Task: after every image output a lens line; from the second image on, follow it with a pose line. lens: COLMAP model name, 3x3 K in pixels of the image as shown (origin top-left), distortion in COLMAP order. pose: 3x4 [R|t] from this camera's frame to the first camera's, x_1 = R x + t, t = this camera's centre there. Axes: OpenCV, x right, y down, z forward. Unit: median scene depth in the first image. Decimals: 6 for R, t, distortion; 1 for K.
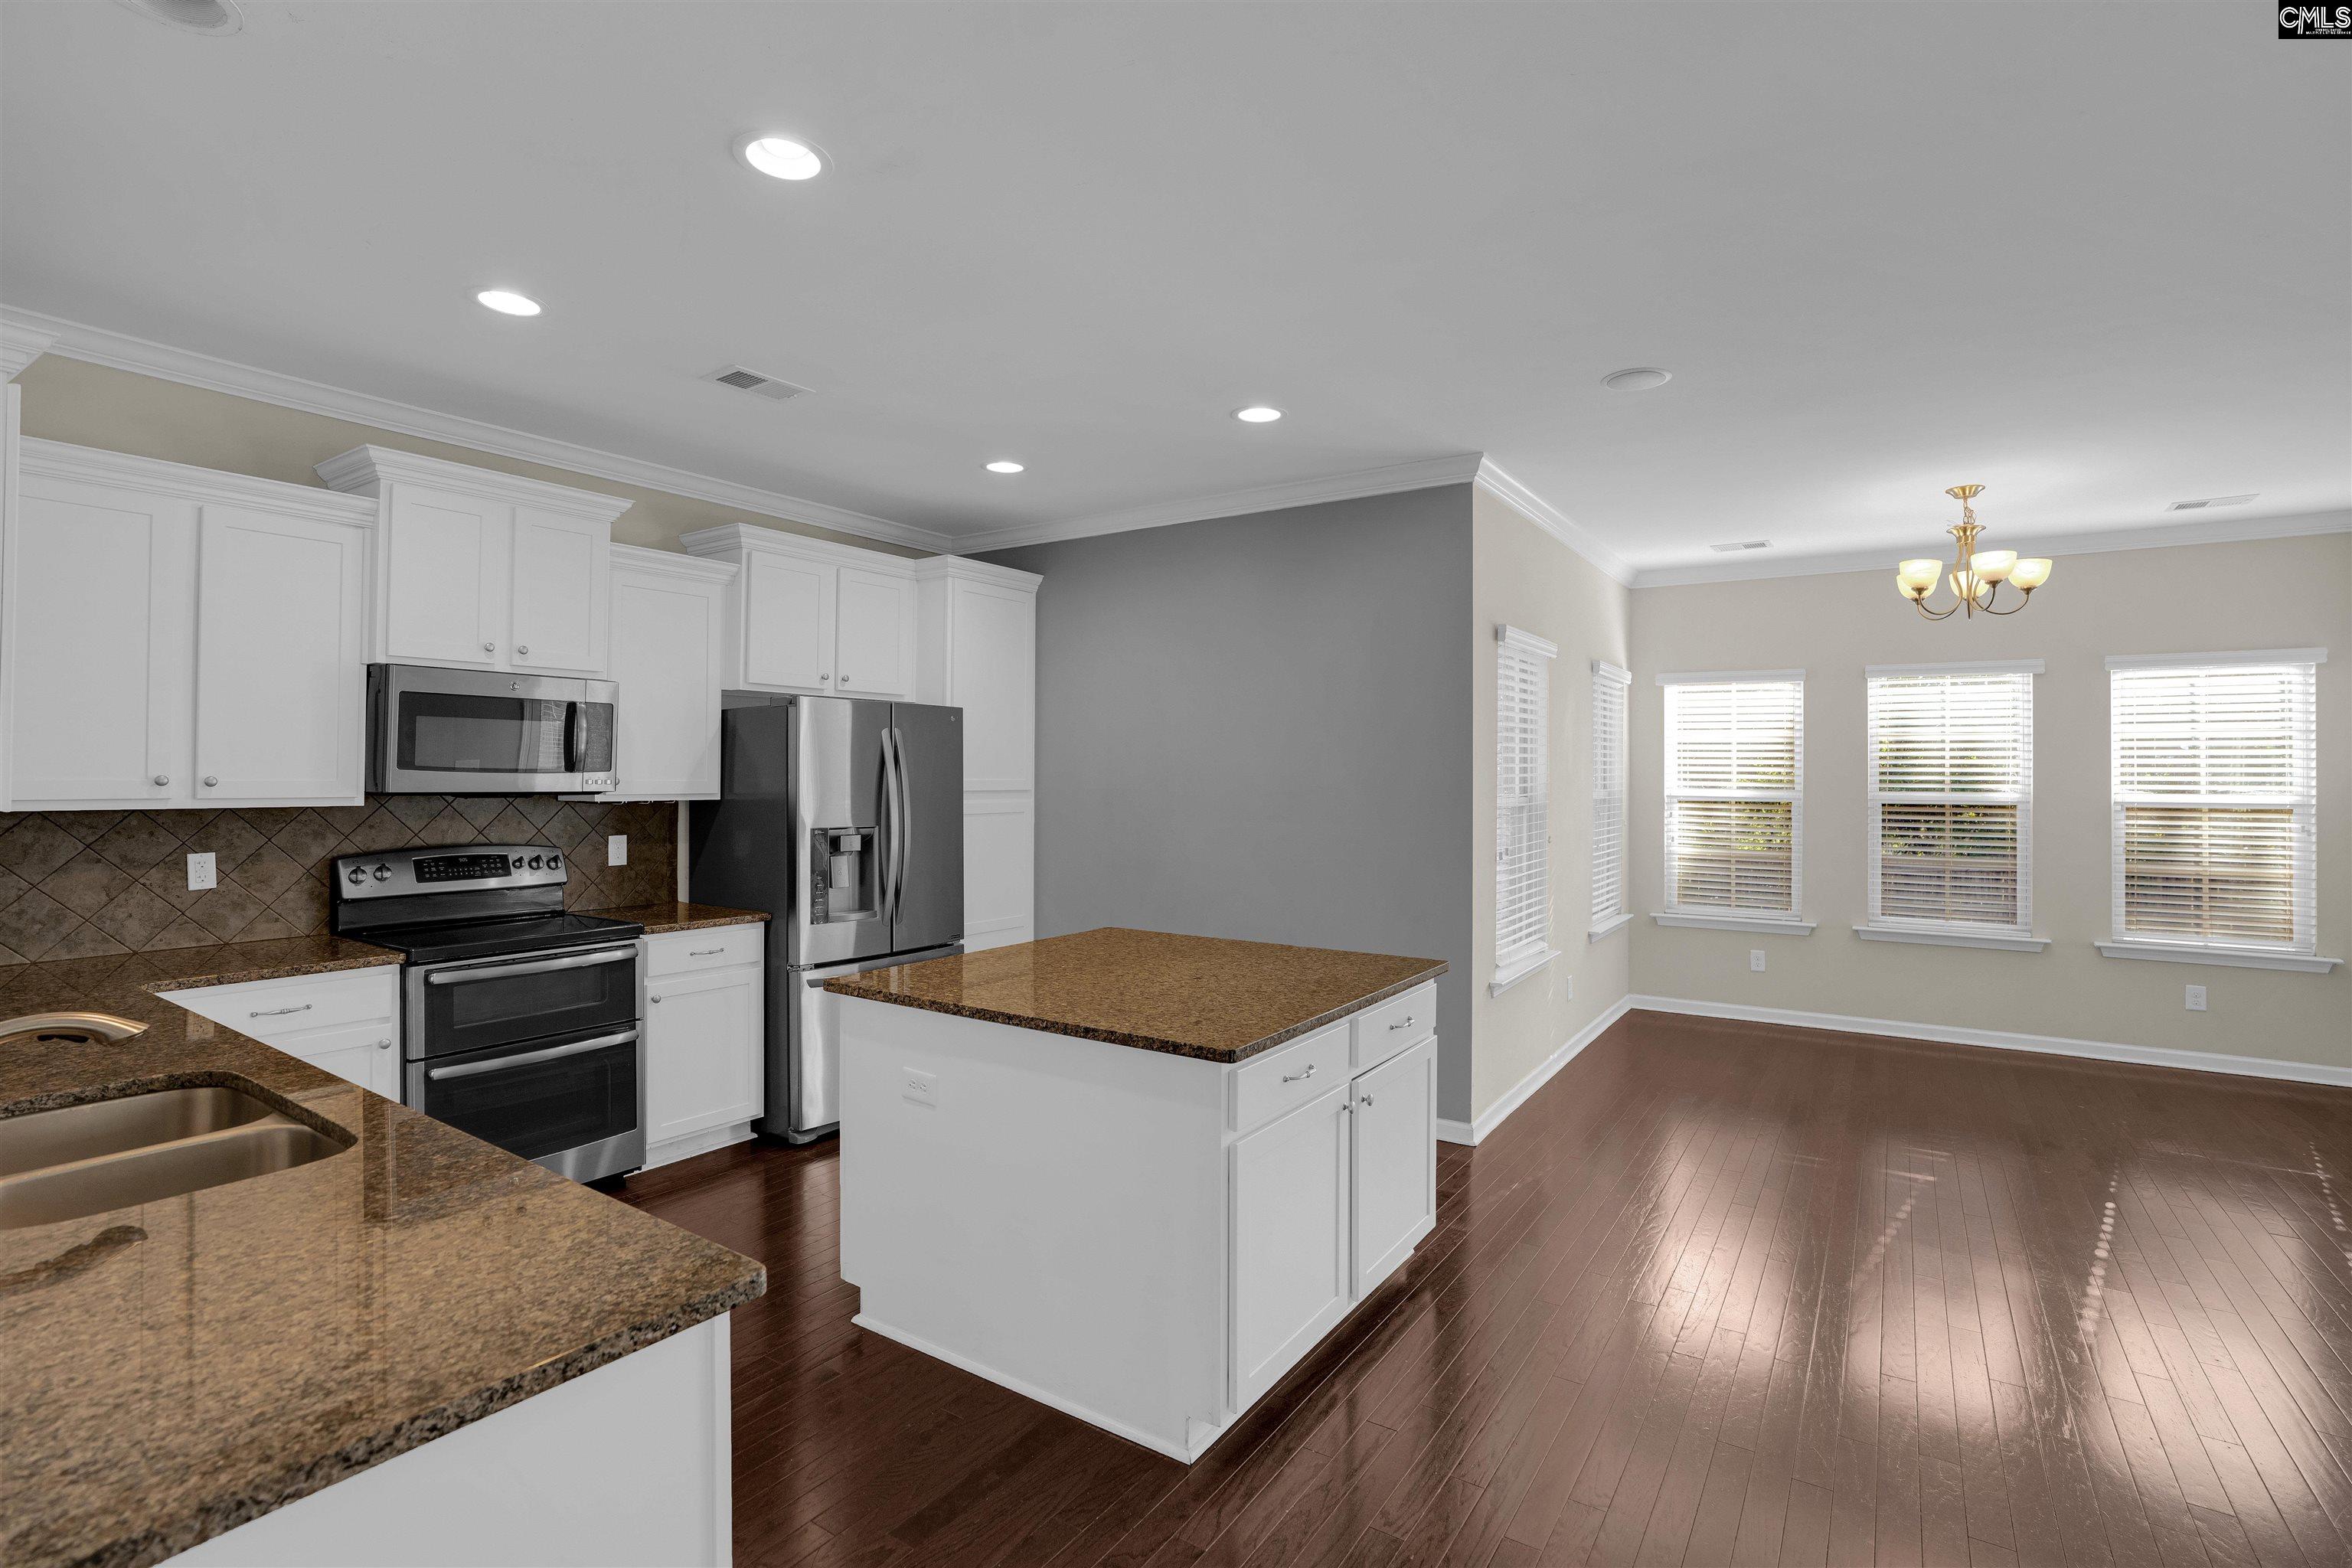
lens RADIAL K [[1100.7, 0, 1174.7], [0, 1100.7, 771.3], [0, 0, 1]] dist [-0.054662, 0.027589]
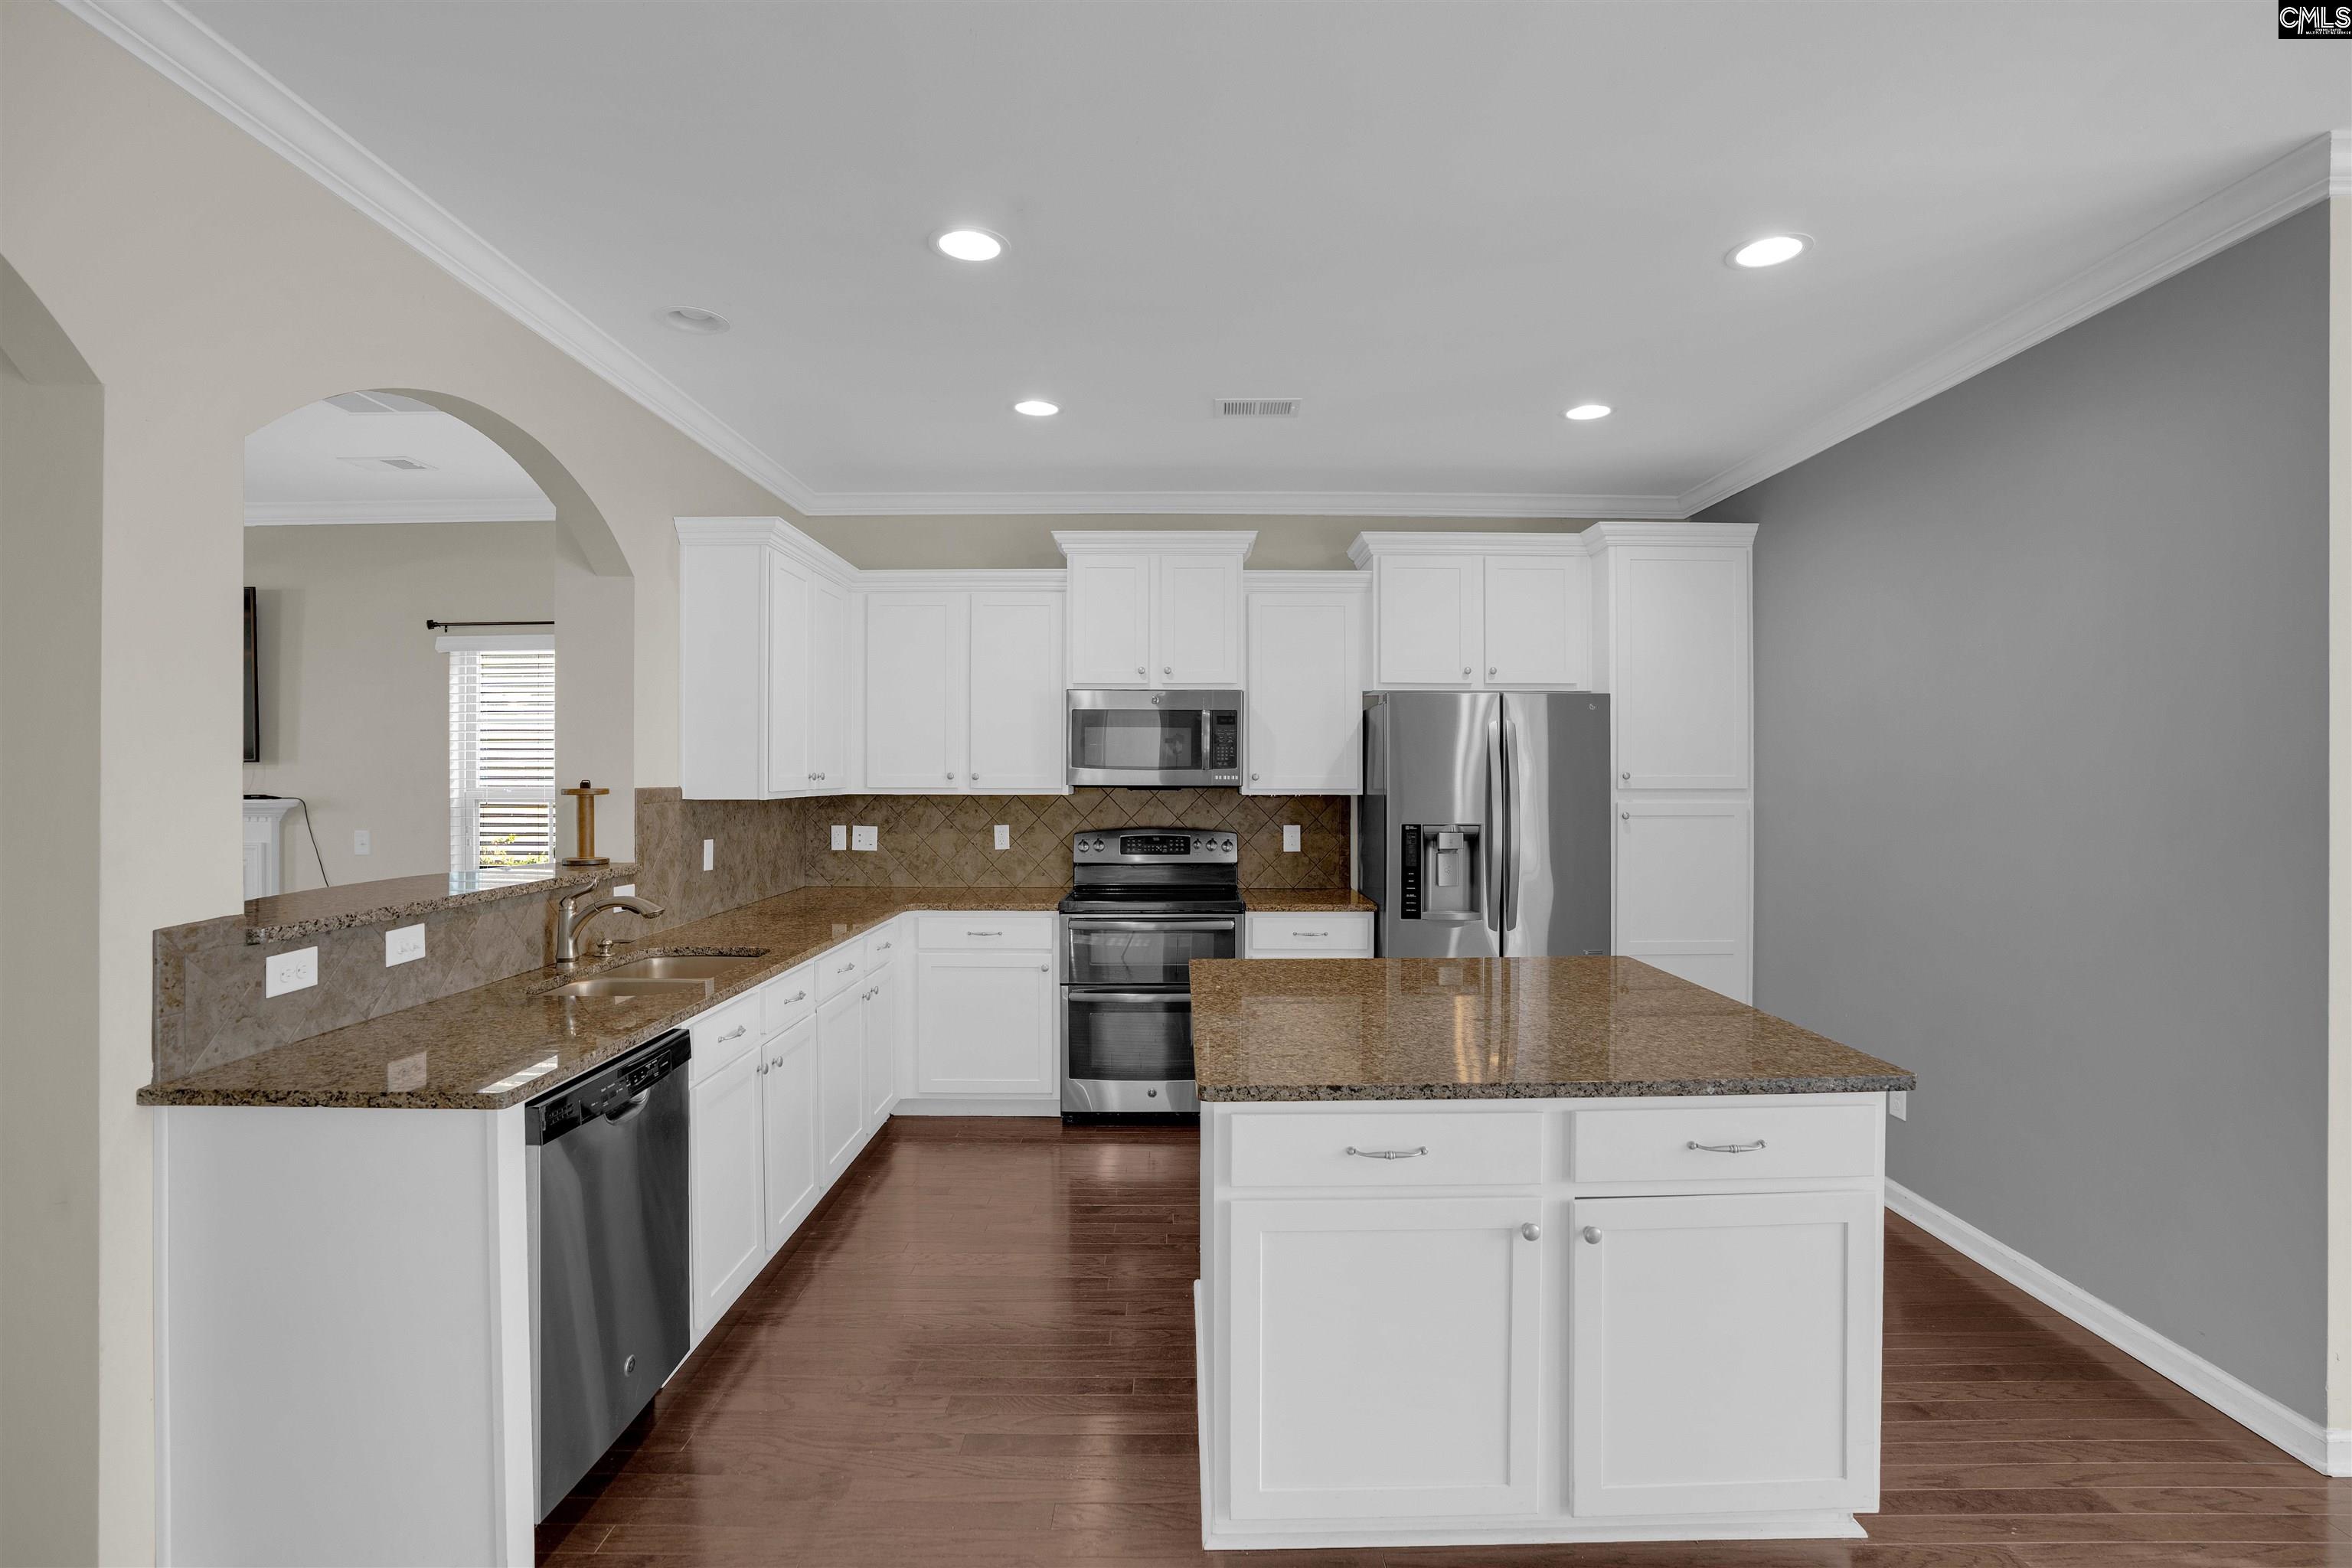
lens RADIAL K [[1097.4, 0, 1176.0], [0, 1097.4, 784.0], [0, 0, 1]] dist [-0.019614, 0.001183]
pose [[0.571672, 0.003566, -0.820474, 0.427061], [0.004885, 0.999958, 0.007750, 0.007511], [0.820467, -0.008439, 0.571631, 0.287595]]
